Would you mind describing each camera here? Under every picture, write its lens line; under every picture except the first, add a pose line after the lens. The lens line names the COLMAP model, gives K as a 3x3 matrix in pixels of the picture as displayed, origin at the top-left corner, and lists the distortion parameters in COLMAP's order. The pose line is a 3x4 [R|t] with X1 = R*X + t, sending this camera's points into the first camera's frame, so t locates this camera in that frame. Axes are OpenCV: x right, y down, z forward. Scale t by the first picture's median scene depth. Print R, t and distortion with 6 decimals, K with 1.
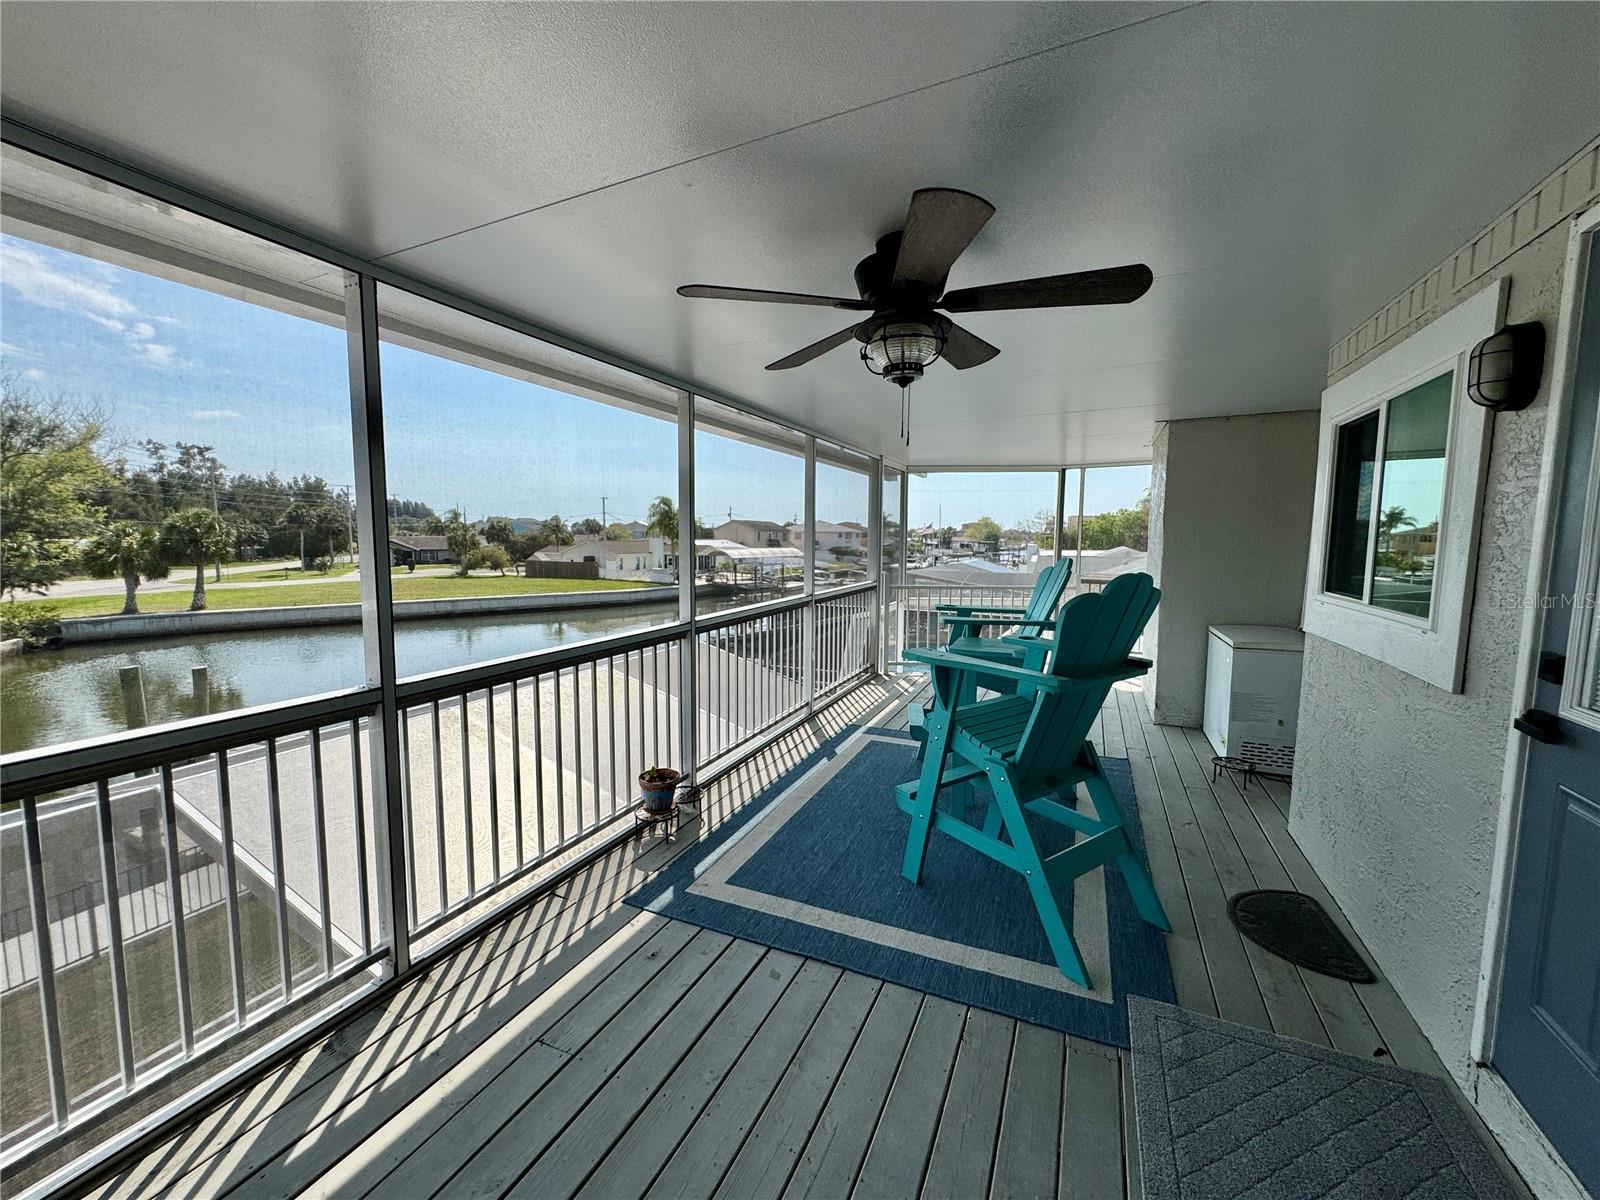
lens RADIAL K [[644.8, 0, 800.0], [0, 644.8, 600.0], [0, 0, 1]] dist [-0.004843, -0.000112]
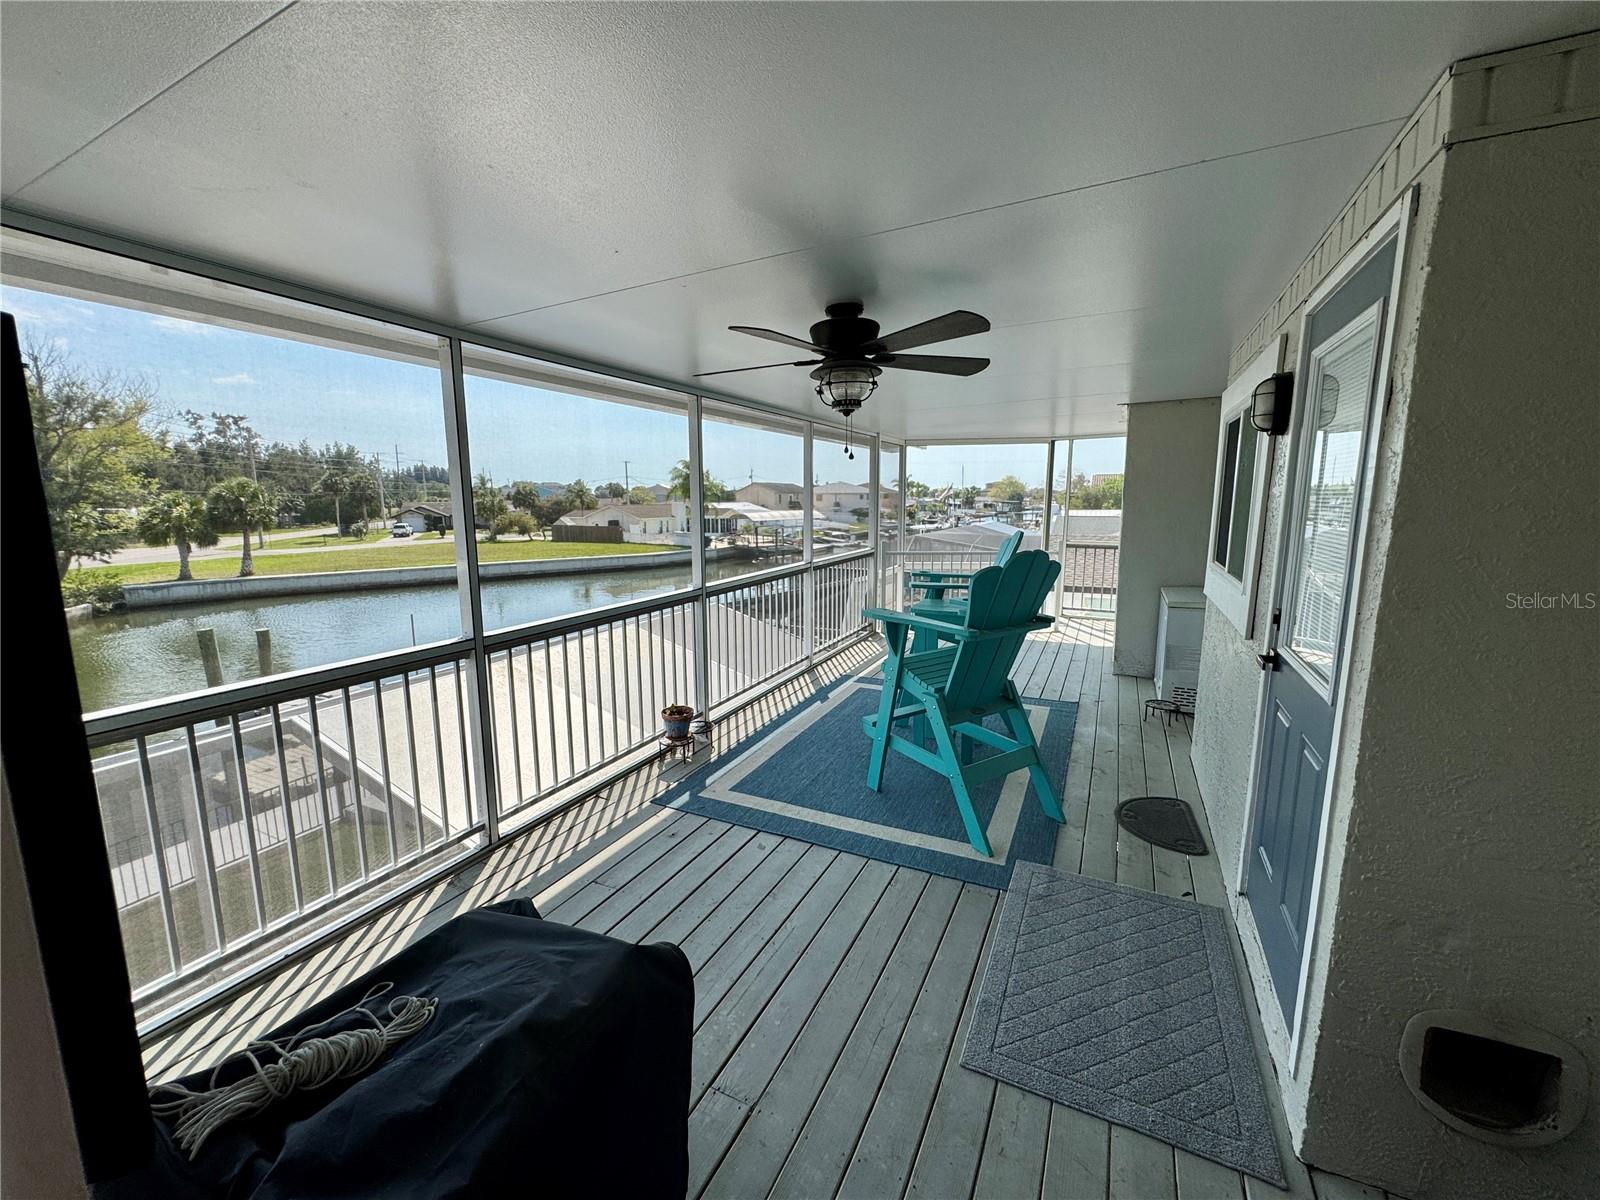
lens RADIAL K [[644.8, 0, 800.0], [0, 644.8, 600.0], [0, 0, 1]] dist [-0.004843, -0.000112]
pose [[0.999338, -0.005000, -0.036028, 0.043412], [0.007146, 0.998193, 0.059670, -0.010344], [0.035665, -0.059888, 0.997568, -0.152352]]
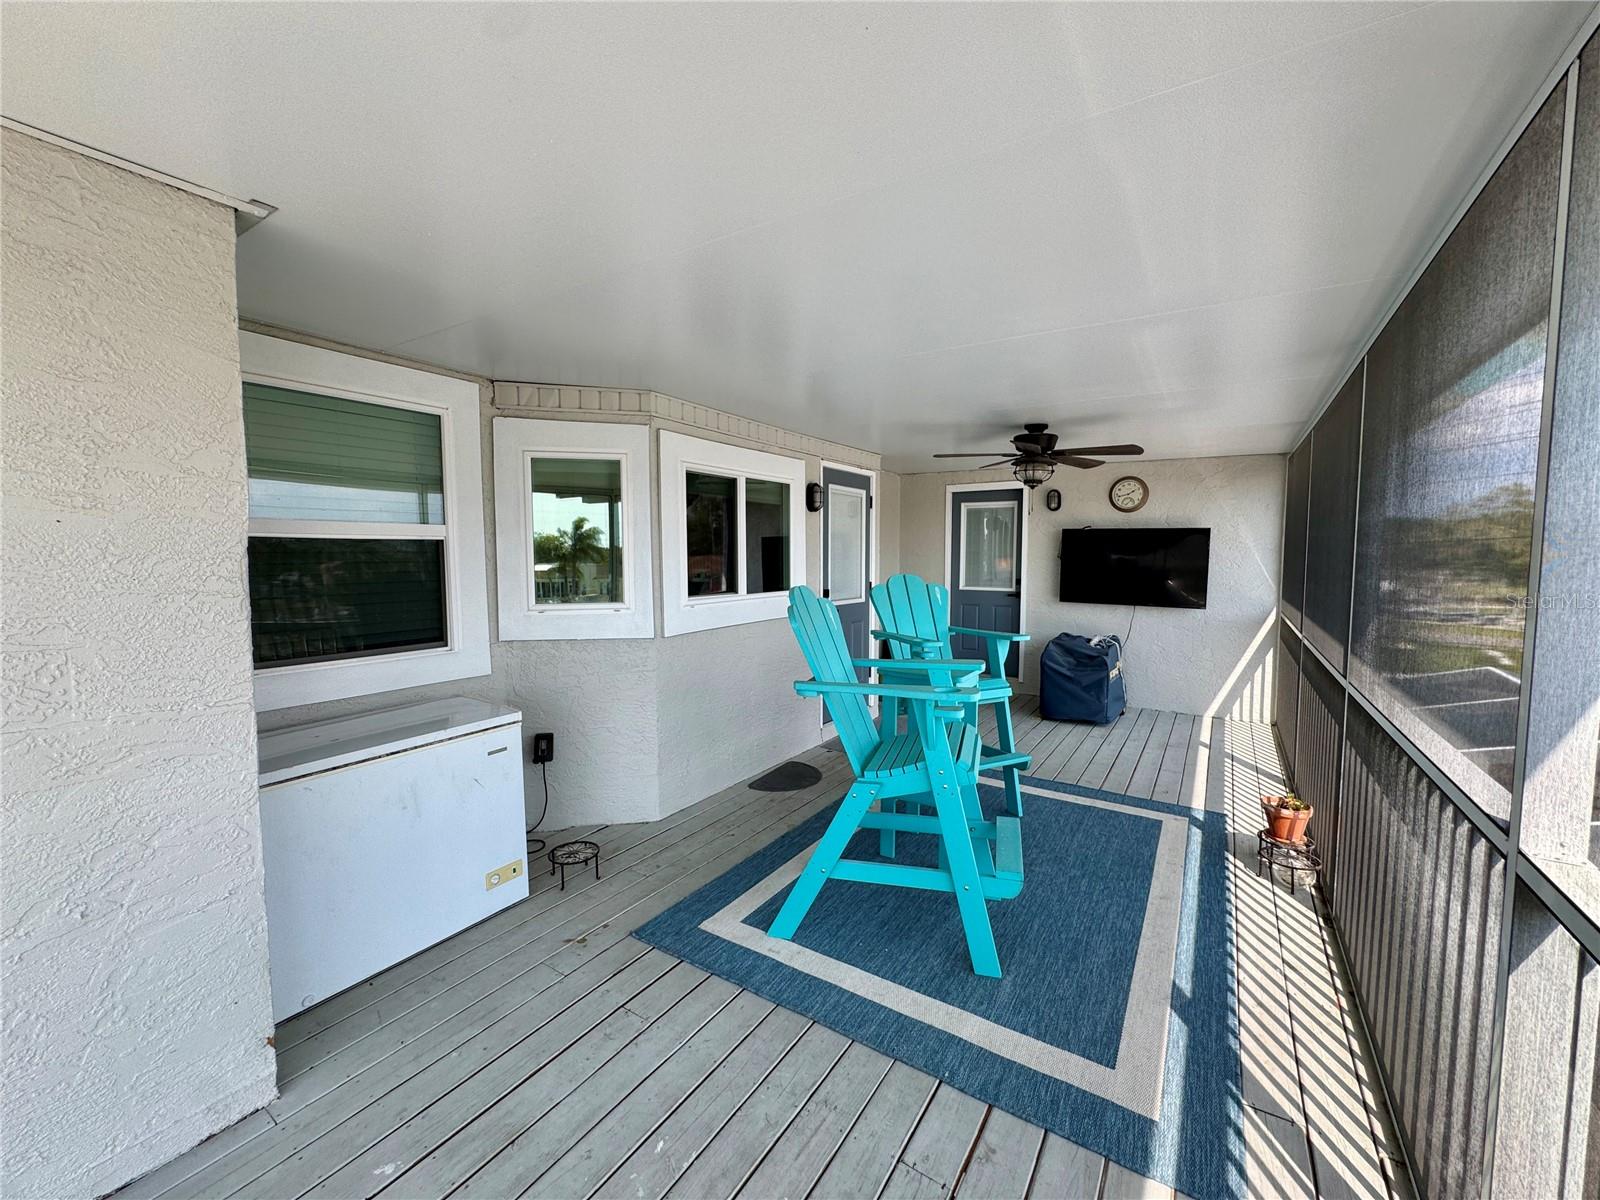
lens RADIAL K [[633.2, 0, 800.0], [0, 633.2, 600.0], [0, 0, 1]] dist [-0.000996, -0.000028]
pose [[-0.986572, -0.014790, 0.162656, 0.236044], [0.012874, 0.985751, 0.167715, -0.132323], [-0.162819, 0.167557, -0.972324, 1.324745]]
